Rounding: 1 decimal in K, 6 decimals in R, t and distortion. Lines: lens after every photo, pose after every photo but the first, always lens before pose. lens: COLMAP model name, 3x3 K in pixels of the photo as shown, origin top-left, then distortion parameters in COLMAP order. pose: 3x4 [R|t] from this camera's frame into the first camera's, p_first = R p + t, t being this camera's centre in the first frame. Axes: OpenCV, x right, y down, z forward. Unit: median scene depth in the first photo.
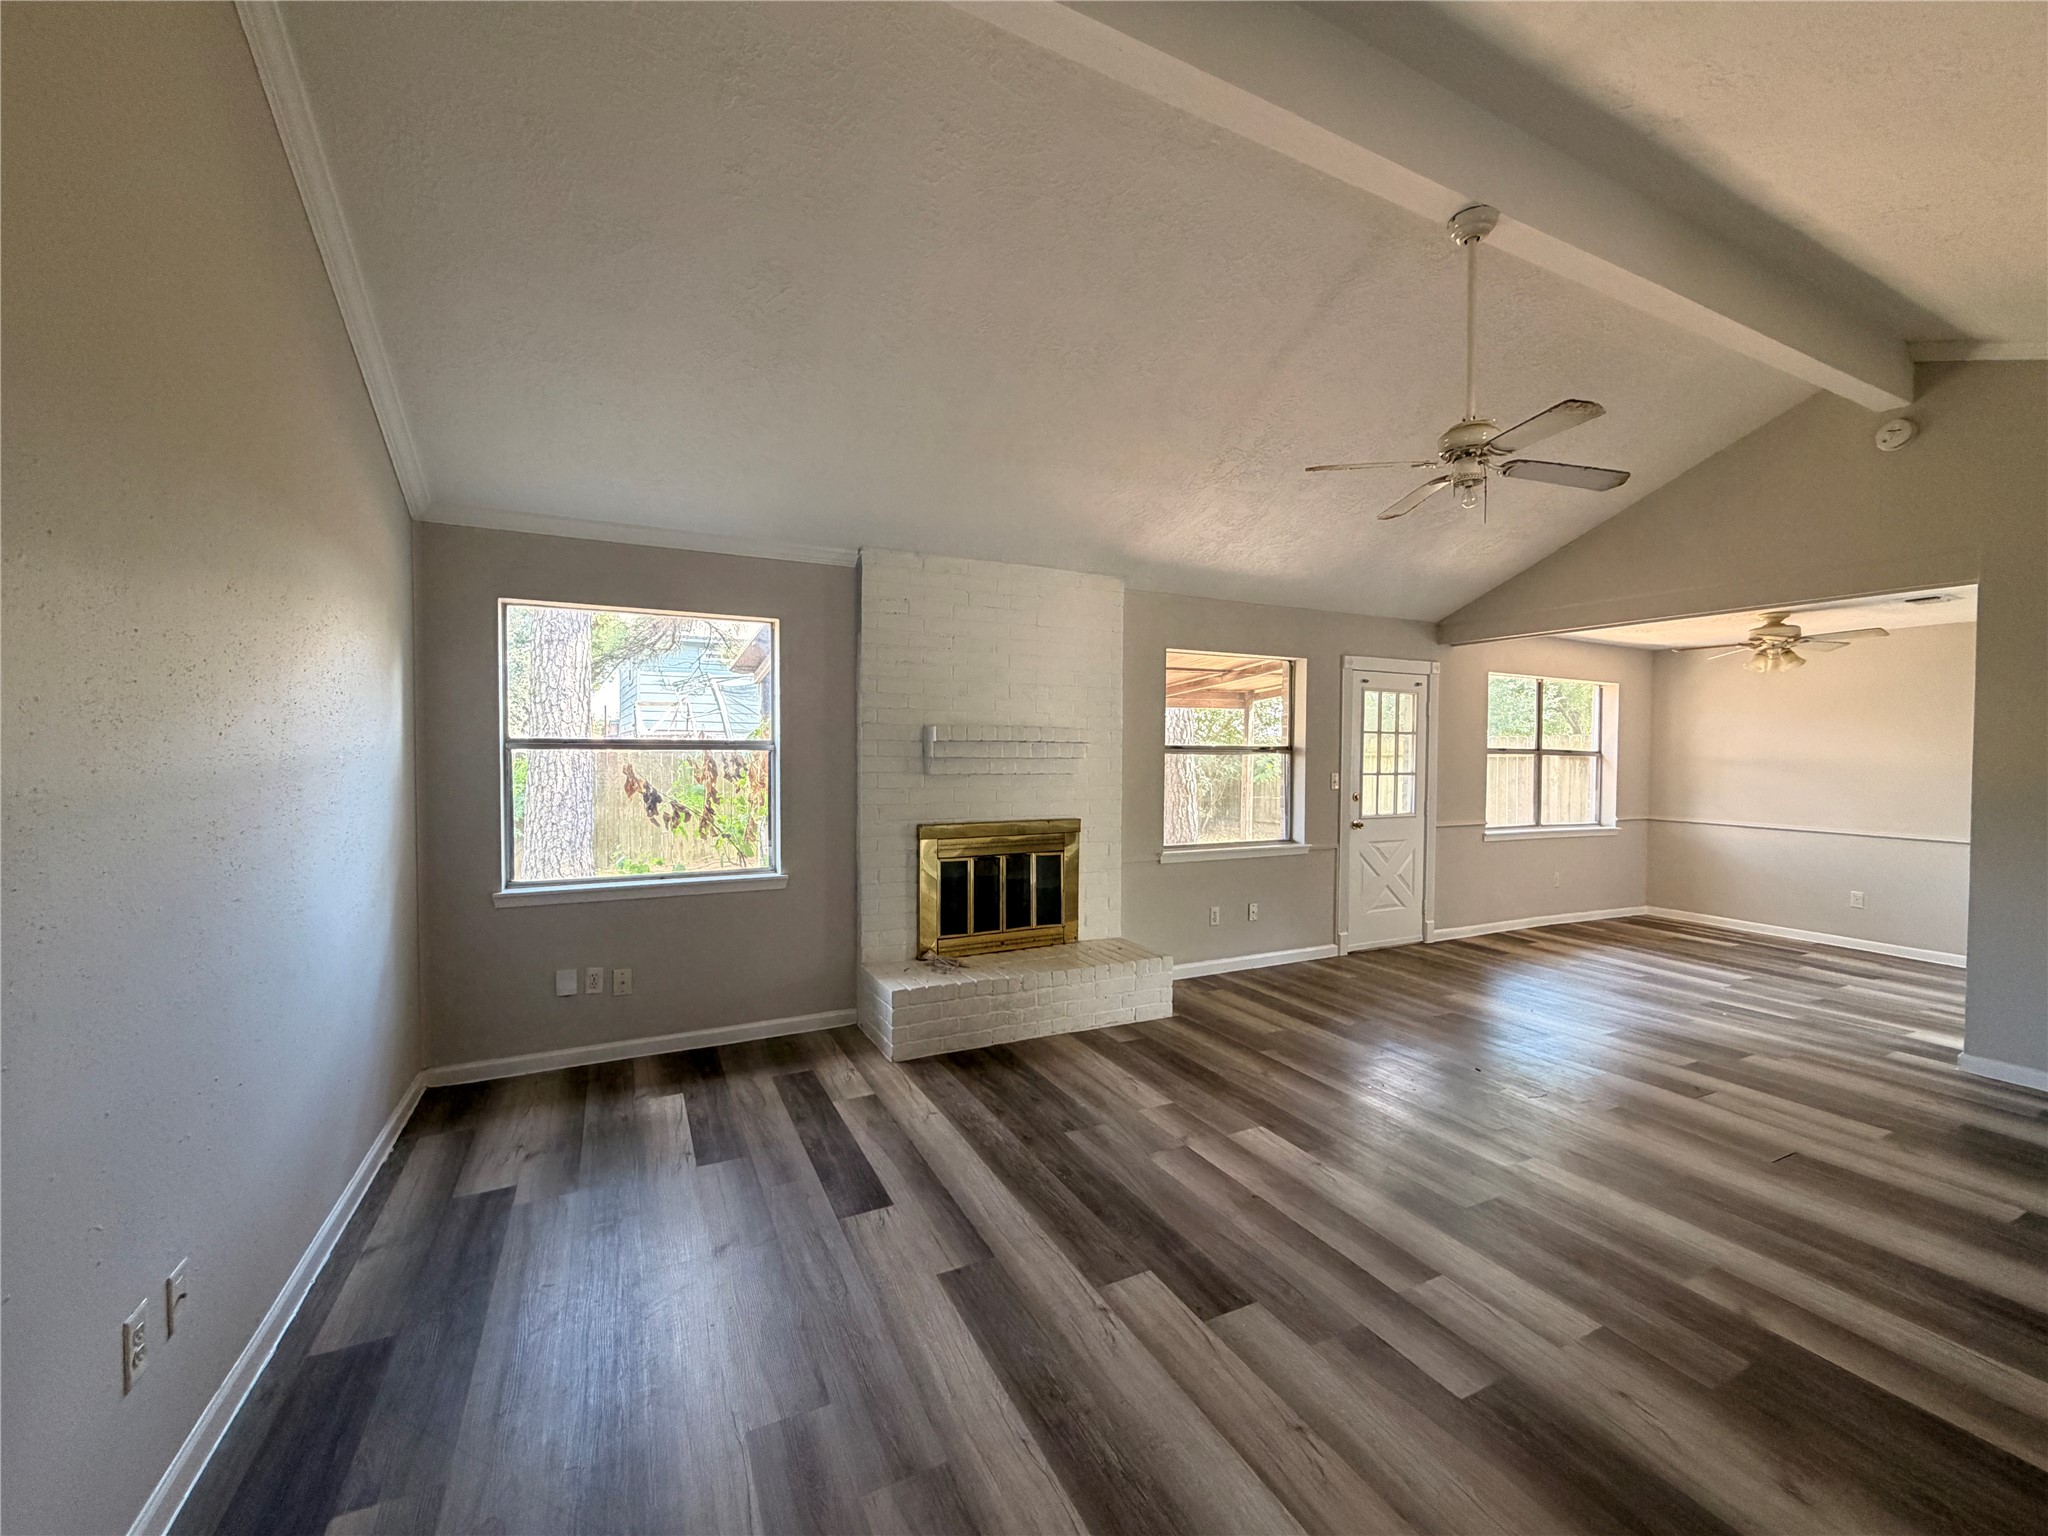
lens RADIAL K [[816.5, 0, 1021.5], [0, 816.5, 766.3], [0, 0, 1]] dist [-0.002206, 0.000453]
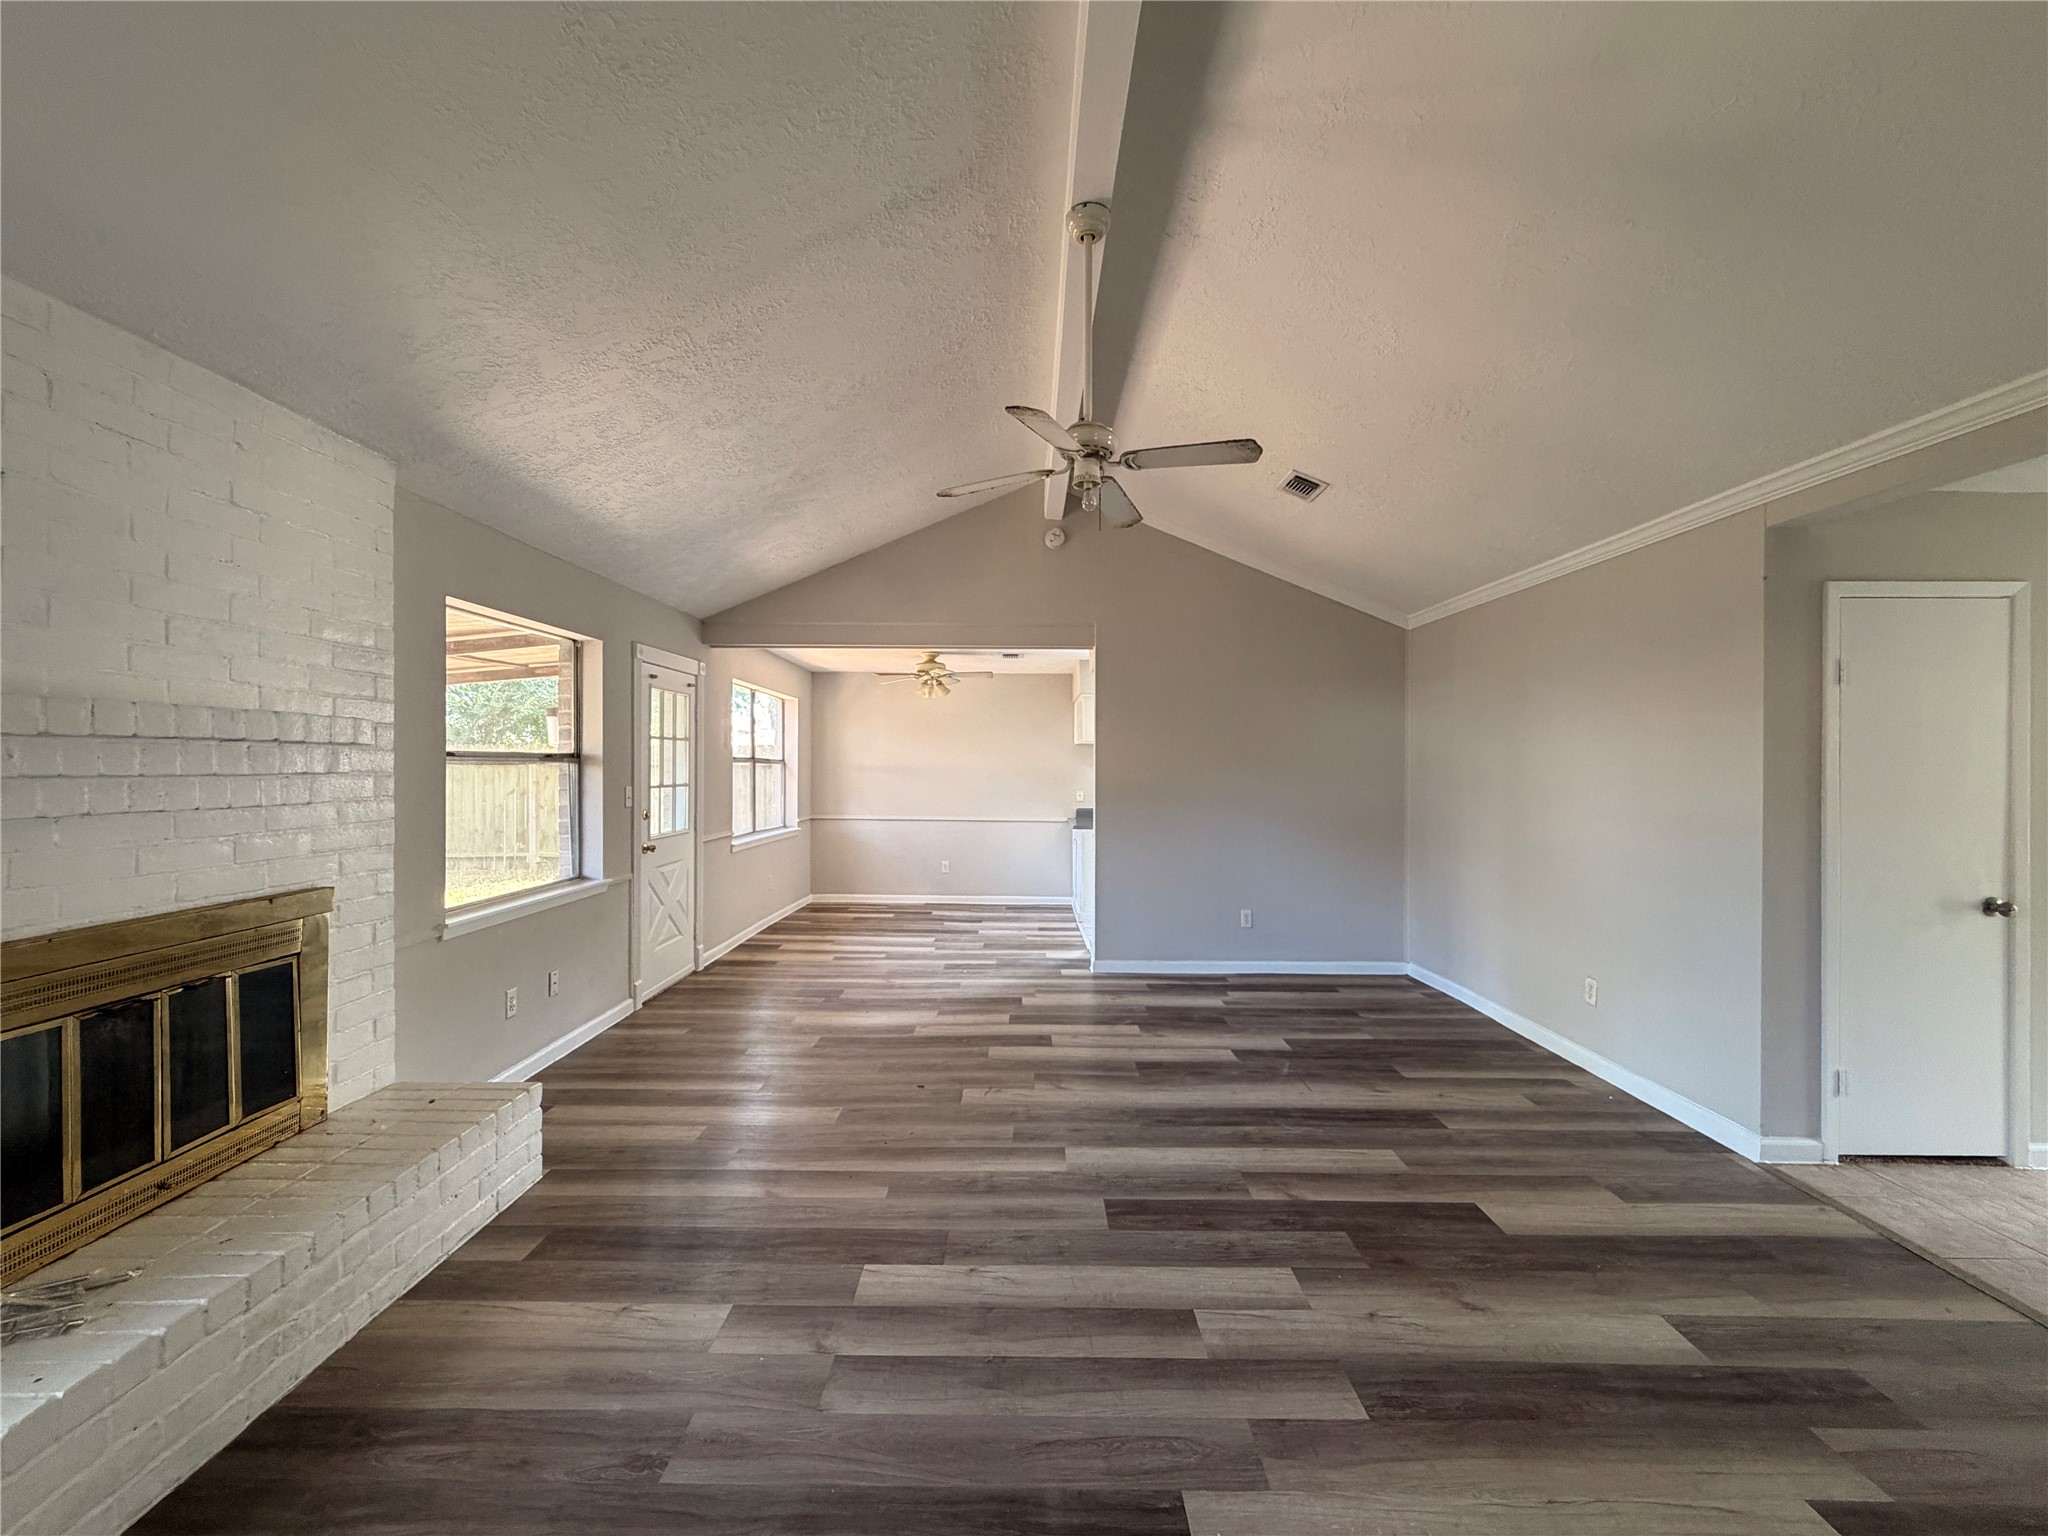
lens RADIAL K [[816.5, 0, 1020.8], [0, 816.5, 767.8], [0, 0, 1]] dist [-0.002206, 0.000453]
pose [[0.449972, -0.009832, 0.892988, -0.197124], [0.016311, 0.999863, 0.002790, -0.007779], [-0.892893, 0.013310, 0.450071, 0.347704]]
